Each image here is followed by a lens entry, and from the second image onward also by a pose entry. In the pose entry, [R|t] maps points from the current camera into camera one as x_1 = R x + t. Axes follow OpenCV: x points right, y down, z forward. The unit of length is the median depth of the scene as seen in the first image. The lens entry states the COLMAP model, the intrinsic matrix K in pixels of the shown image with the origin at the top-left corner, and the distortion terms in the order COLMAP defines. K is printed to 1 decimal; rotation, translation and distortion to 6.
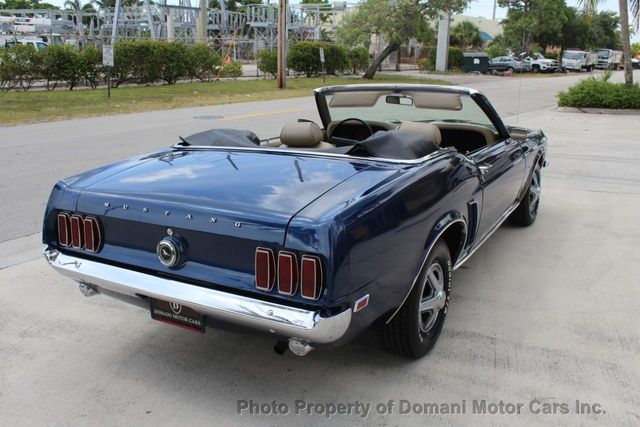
lens RADIAL K [[590.8, 0, 313.1], [0, 590.8, 240.9], [0, 0, 1]] dist [-0.084170, 0.000000]
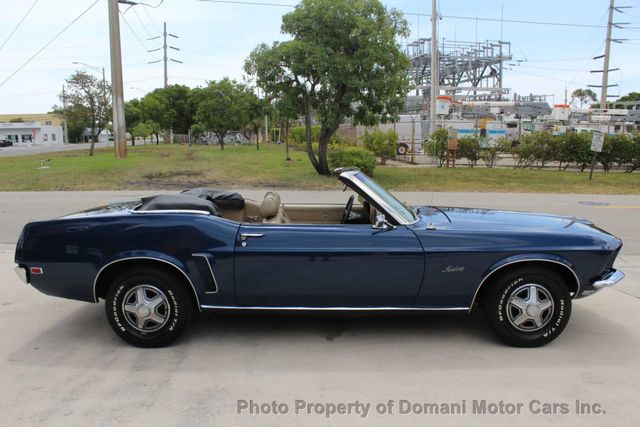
lens RADIAL K [[532.8, 0, 316.8], [0, 532.8, 219.6], [0, 0, 1]] dist [-0.161789, 0.145310]
pose [[0.495622, 0.128025, -0.859051, 1.306921], [-0.263160, 0.964719, -0.008054, -0.188245], [0.827711, 0.230060, 0.511827, 0.569455]]
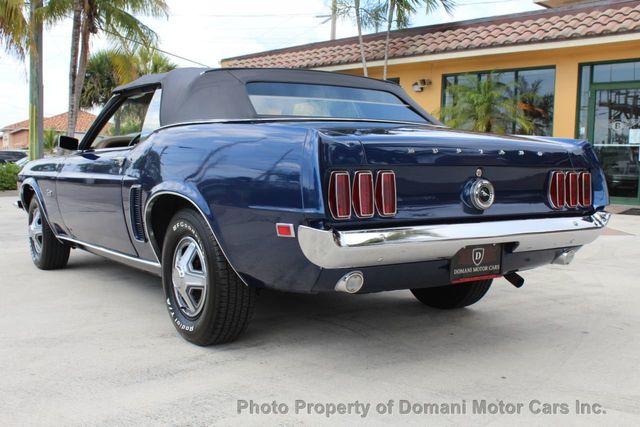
lens RADIAL K [[725.3, 0, 324.4], [0, 725.3, 217.1], [0, 0, 1]] dist [-0.061215, 0.000000]
pose [[0.411138, -0.052455, 0.910063, -1.045160], [0.253030, 0.965679, -0.058651, 0.043455], [-0.875752, 0.254387, 0.410300, 0.559027]]
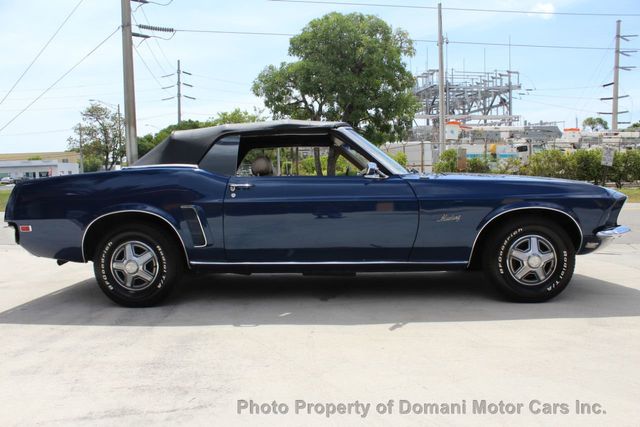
lens RADIAL K [[532.8, 0, 317.8], [0, 532.8, 218.3], [0, 0, 1]] dist [-0.161789, 0.145310]
pose [[0.475334, 0.059535, -0.877789, 1.325436], [-0.251317, 0.965325, -0.070619, -0.030842], [0.843147, 0.254171, 0.473814, 0.664227]]
